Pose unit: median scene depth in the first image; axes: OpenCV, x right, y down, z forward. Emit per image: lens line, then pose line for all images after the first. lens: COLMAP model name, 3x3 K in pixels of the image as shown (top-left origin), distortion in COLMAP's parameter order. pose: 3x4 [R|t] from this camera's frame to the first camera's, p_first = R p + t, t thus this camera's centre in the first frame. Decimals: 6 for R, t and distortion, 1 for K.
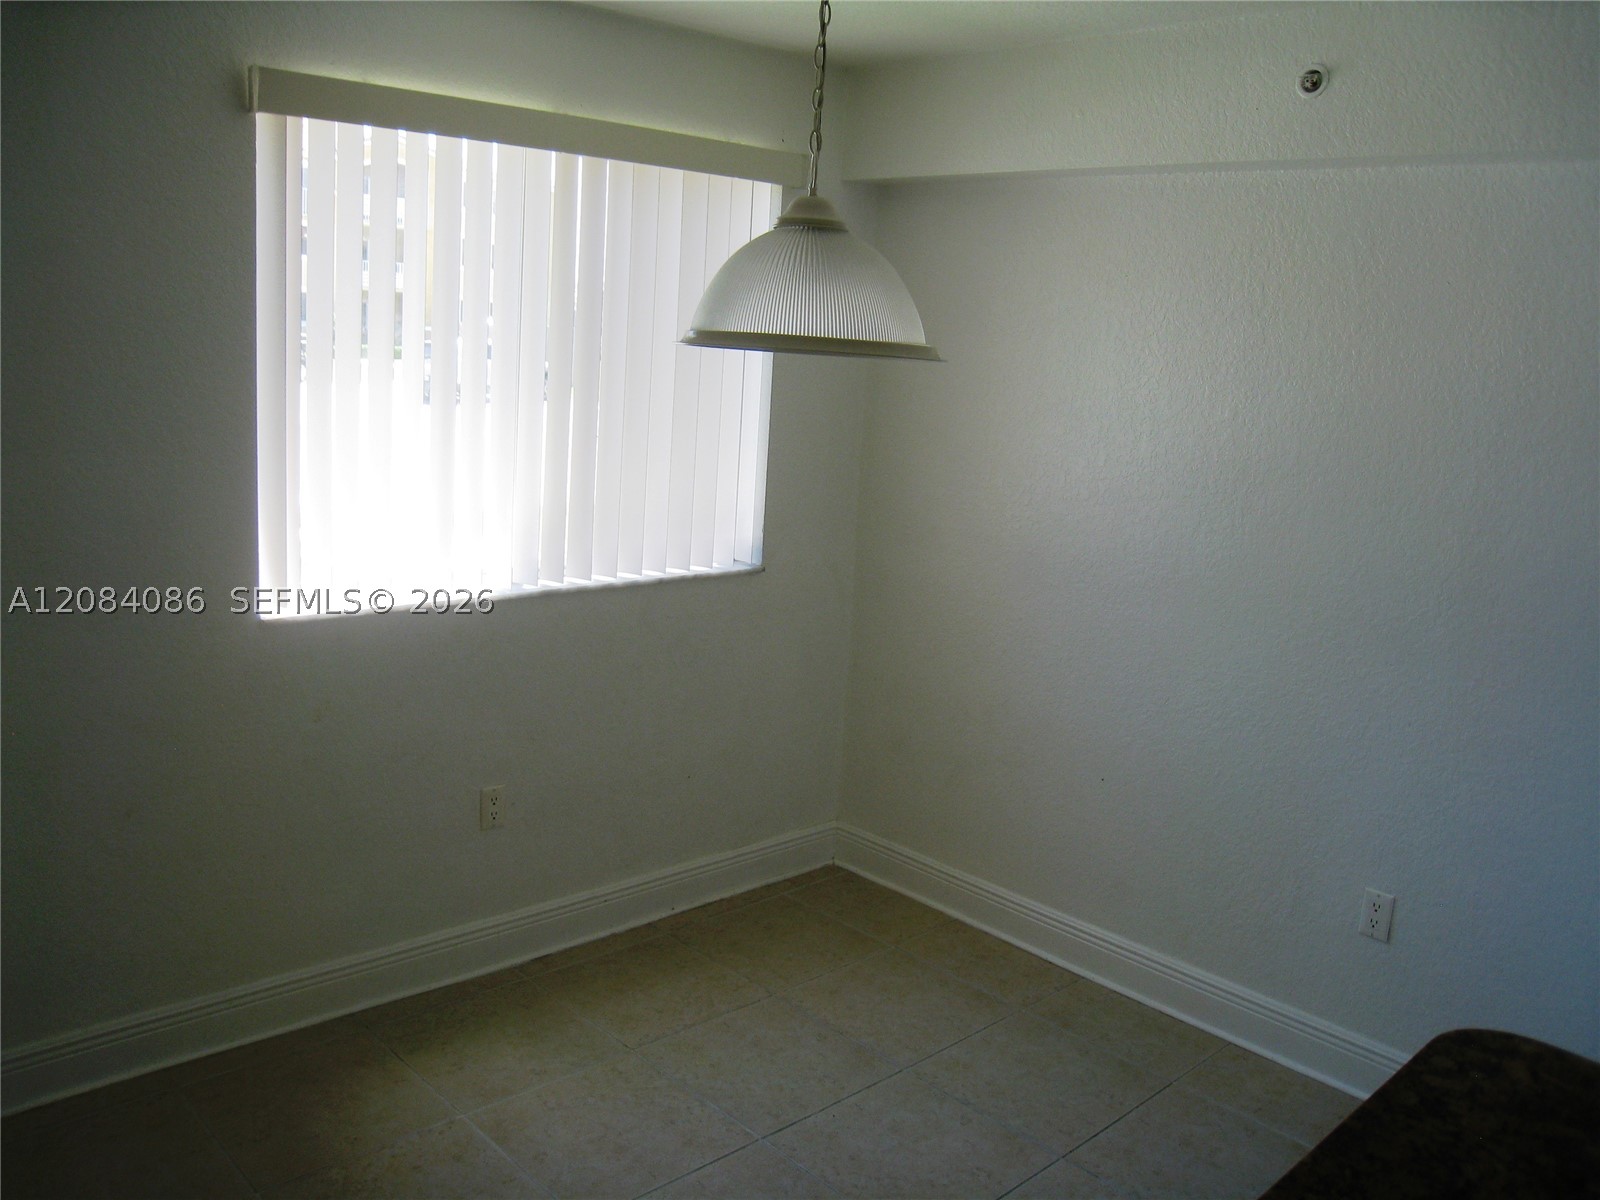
lens RADIAL K [[1314.6, 0, 826.8], [0, 1314.6, 604.9], [0, 0, 1]] dist [-0.110720, -0.001767]
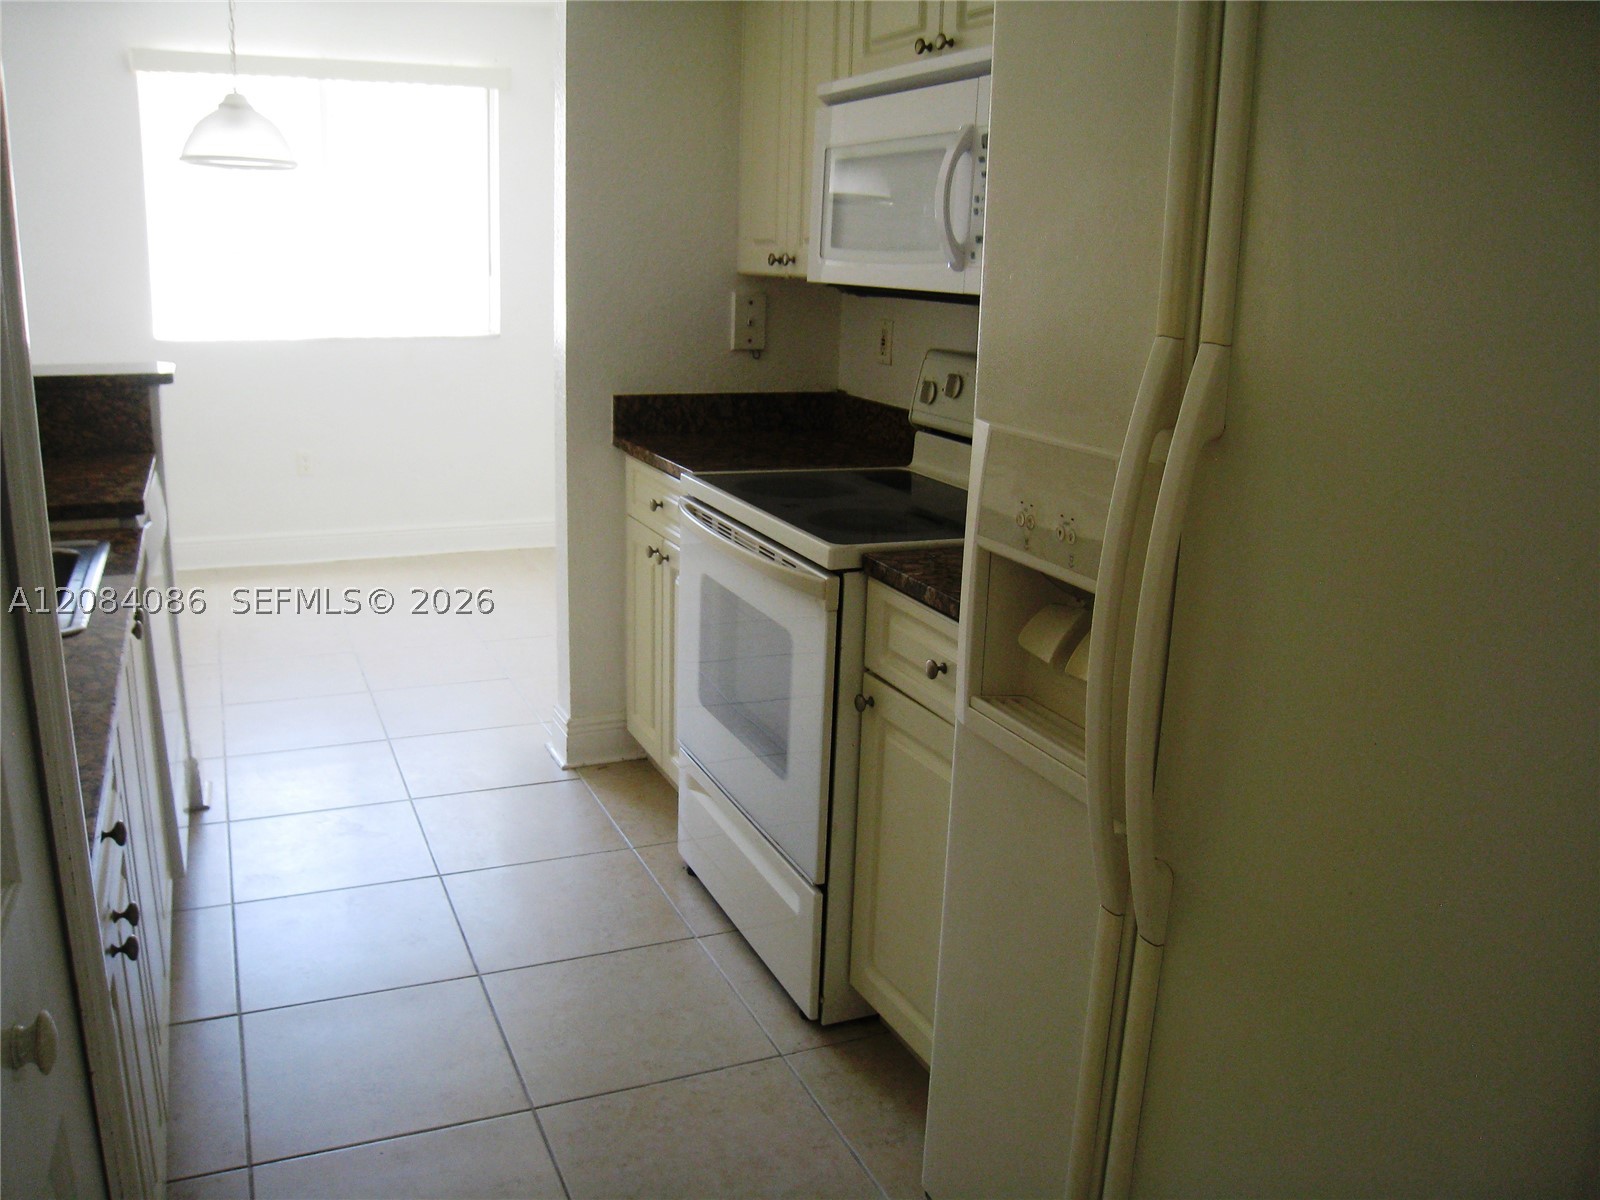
lens RADIAL K [[1314.6, 0, 826.8], [0, 1314.6, 604.9], [0, 0, 1]] dist [-0.110720, -0.001767]
pose [[0.945749, 0.054442, -0.320303, 0.930799], [-0.039393, 0.997802, 0.053283, 0.217468], [0.322500, -0.037774, 0.945815, -0.385996]]
